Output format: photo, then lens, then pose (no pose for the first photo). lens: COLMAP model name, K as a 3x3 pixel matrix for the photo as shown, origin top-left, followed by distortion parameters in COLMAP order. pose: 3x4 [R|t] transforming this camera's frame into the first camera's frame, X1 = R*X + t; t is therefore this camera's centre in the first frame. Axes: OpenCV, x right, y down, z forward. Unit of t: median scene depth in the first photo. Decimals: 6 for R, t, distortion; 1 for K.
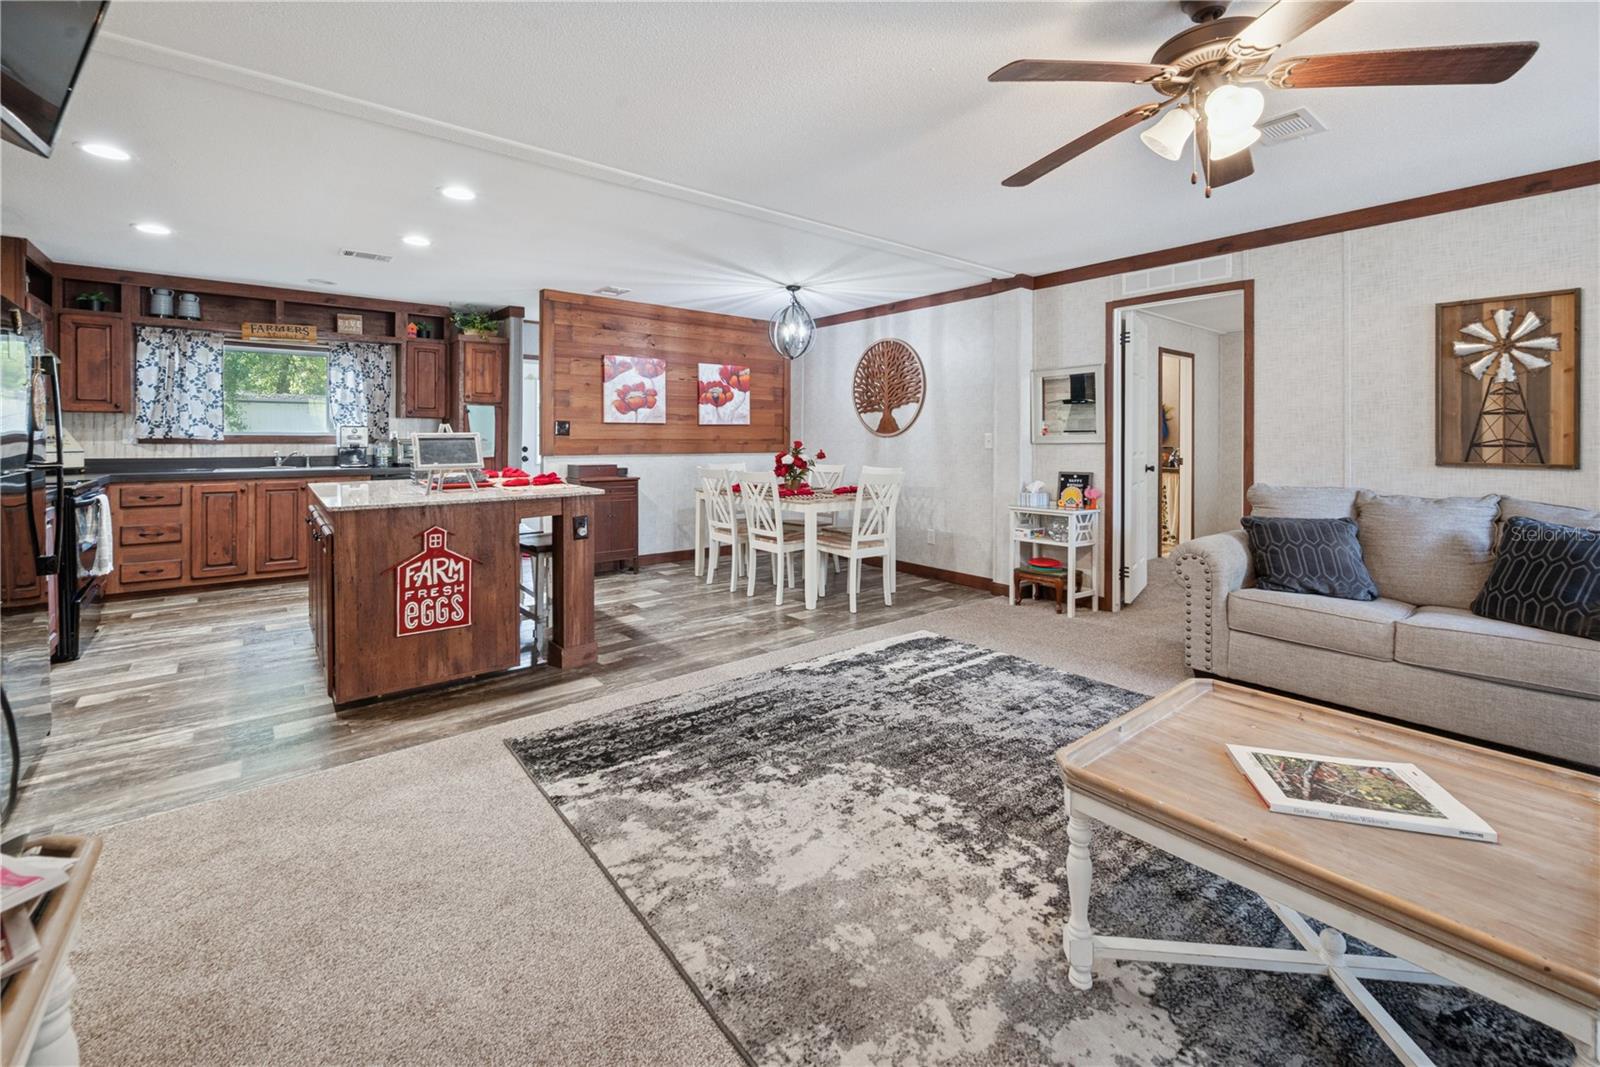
lens RADIAL K [[662.0, 0, 791.3], [0, 662.0, 450.4], [0, 0, 1]] dist [-0.002709, -0.000306]
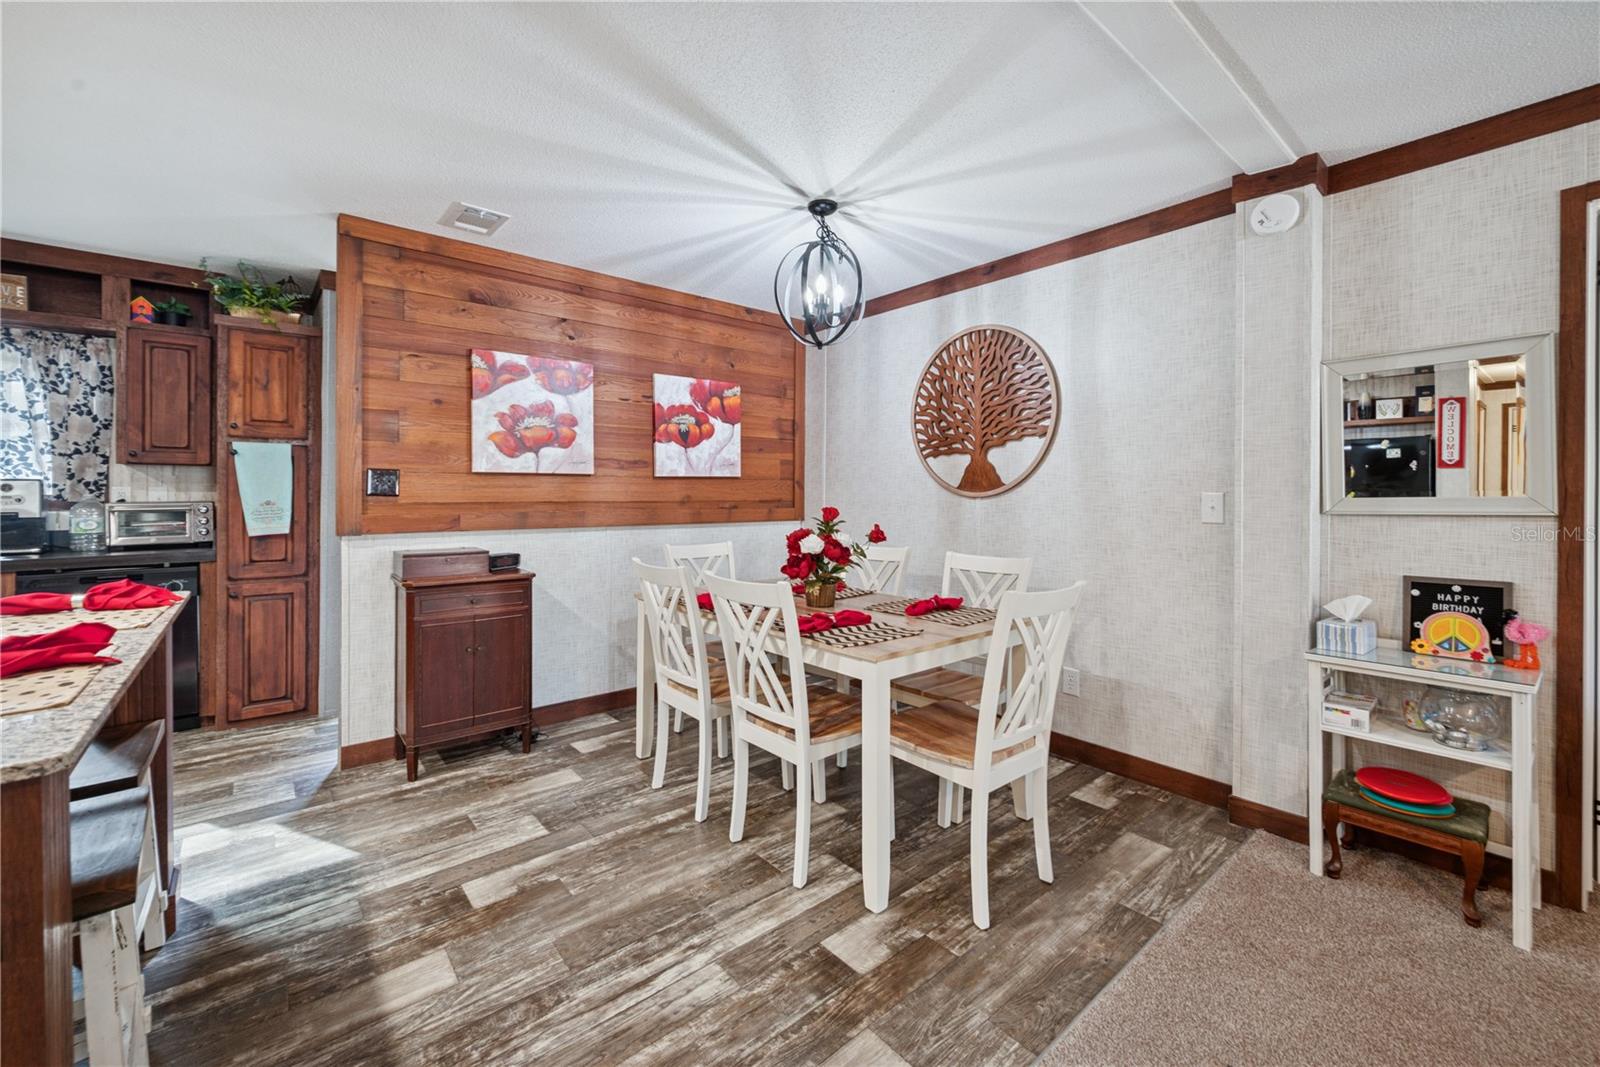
lens RADIAL K [[643.7, 0, 799.0], [0, 643.7, 500.3], [0, 0, 1]] dist [-0.001380, -0.000059]
pose [[0.999865, -0.000553, 0.016425, -0.023859], [0.000688, 0.999966, -0.008213, -0.015993], [-0.016420, 0.008223, 0.999831, 0.517143]]
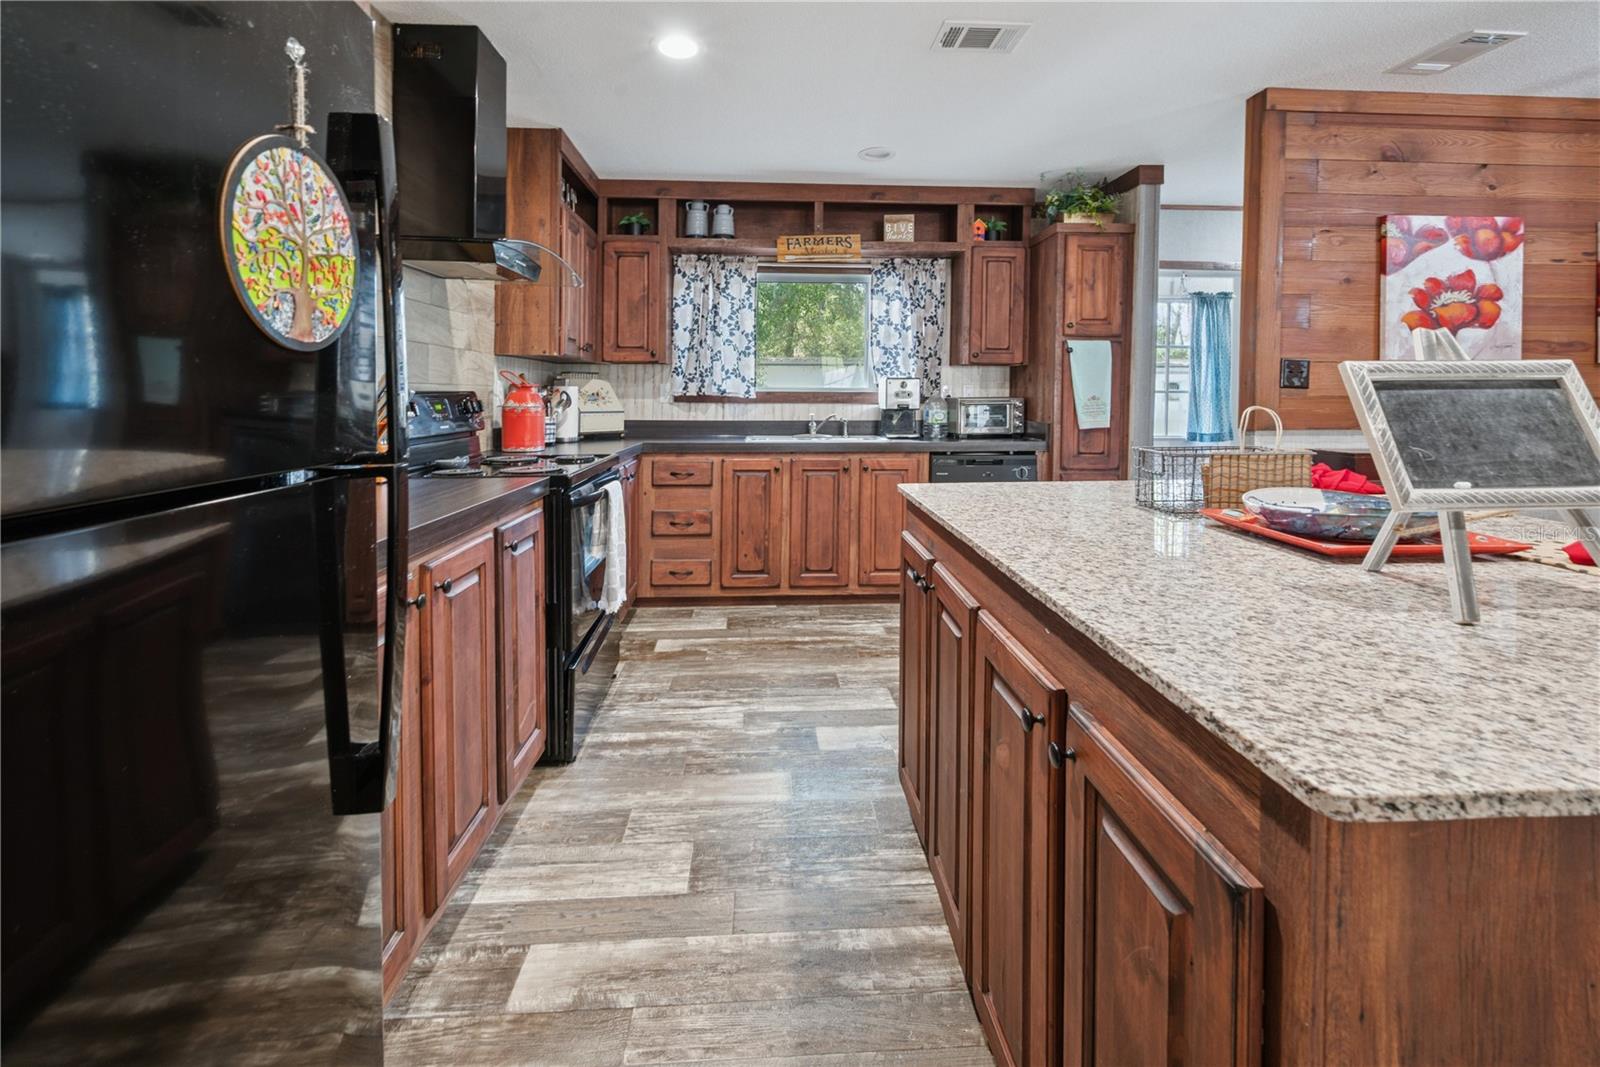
lens RADIAL K [[682.0, 0, 805.1], [0, 682.0, 410.5], [0, 0, 1]] dist [-0.000768, -0.000073]
pose [[0.811530, 0.010433, -0.584218, -0.370732], [-0.012092, 0.999926, 0.001059, -0.002884], [0.584186, 0.006205, 0.811596, 0.414661]]
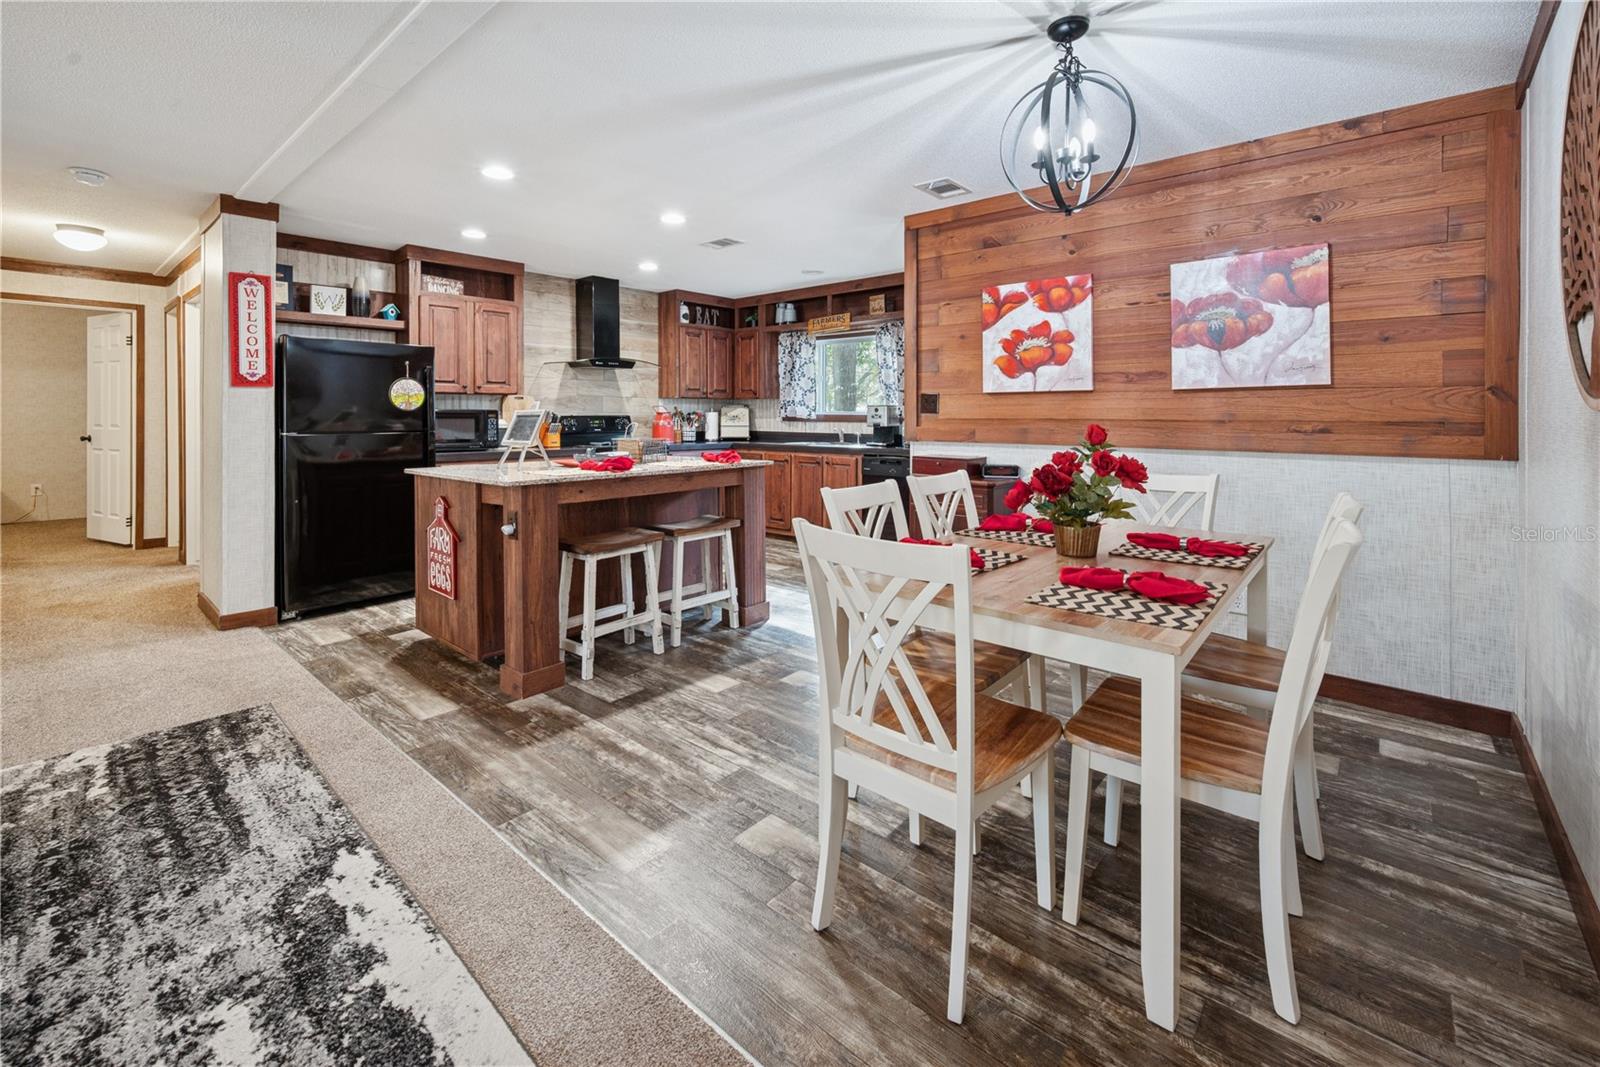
lens RADIAL K [[679.2, 0, 815.0], [0, 679.2, 418.4], [0, 0, 1]] dist [-0.000303, -0.000466]
pose [[0.182415, 0.001479, -0.983221, 0.376716], [-0.022815, 0.999736, -0.002729, -0.013047], [0.982957, 0.022930, 0.182401, 0.801995]]
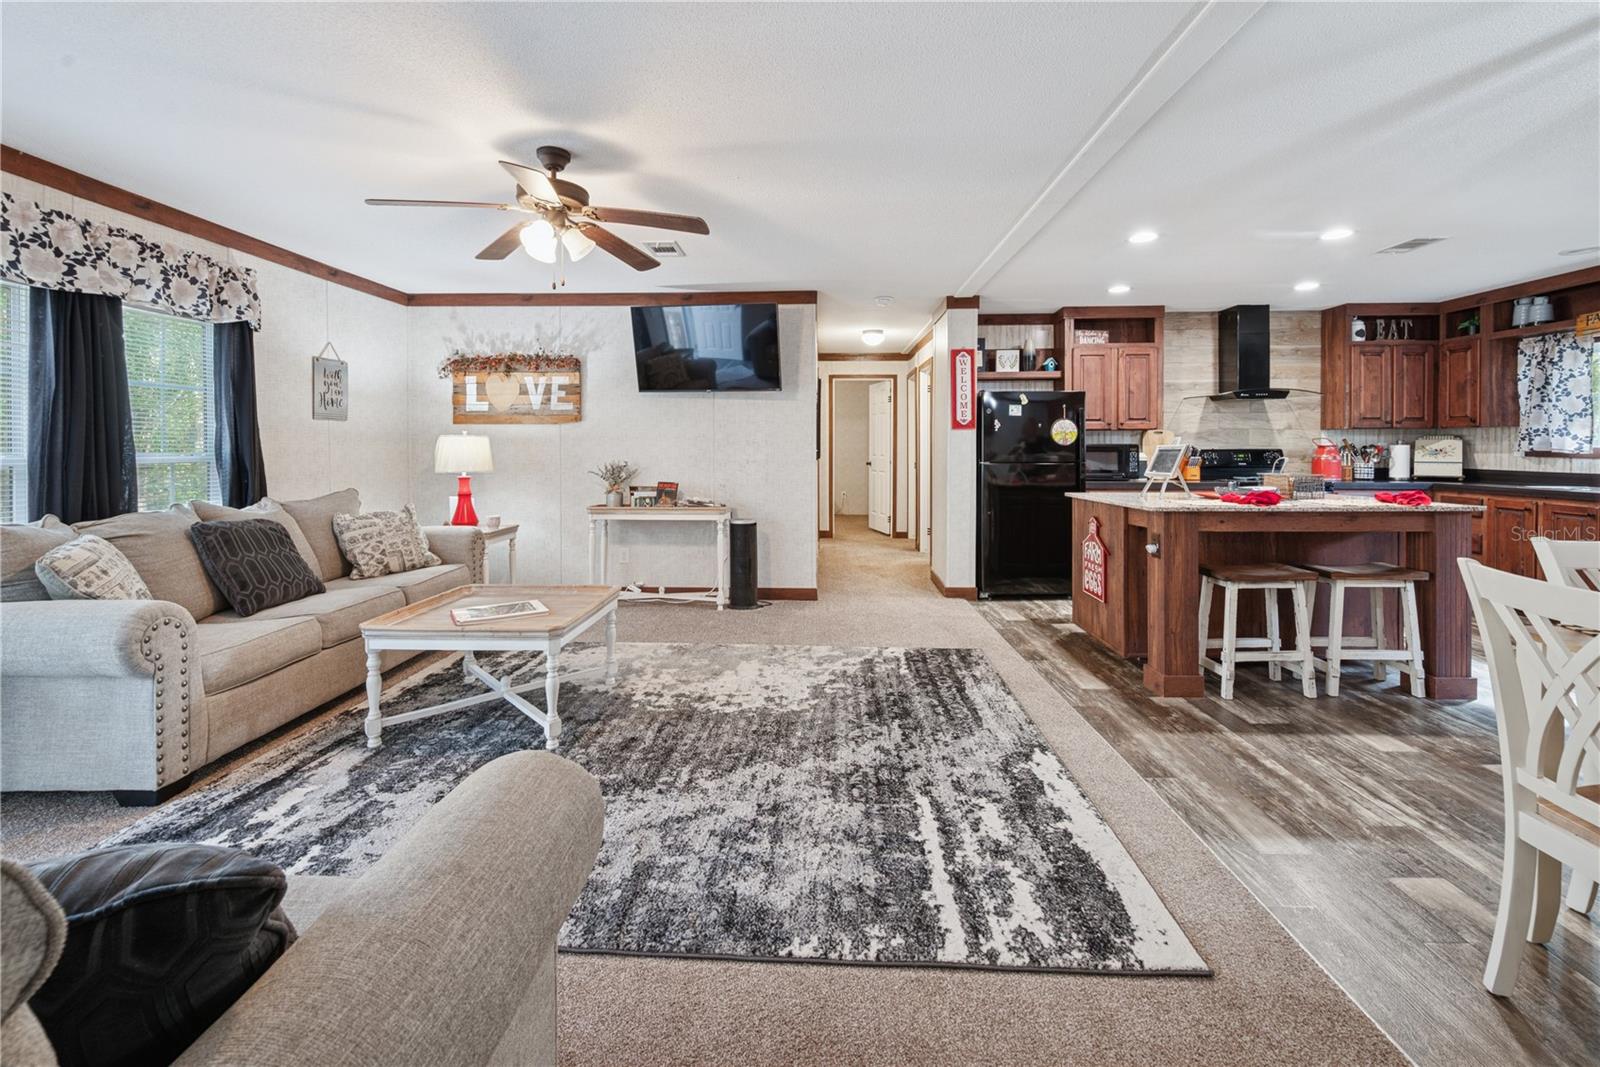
lens RADIAL K [[674.1, 0, 802.5], [0, 674.1, 456.8], [0, 0, 1]] dist [-0.002388, -0.000117]
pose [[-0.649916, 0.007691, -0.759968, 0.484390], [-0.019213, 0.999463, 0.026545, -0.015537], [0.759764, 0.031854, -0.649419, 0.818994]]
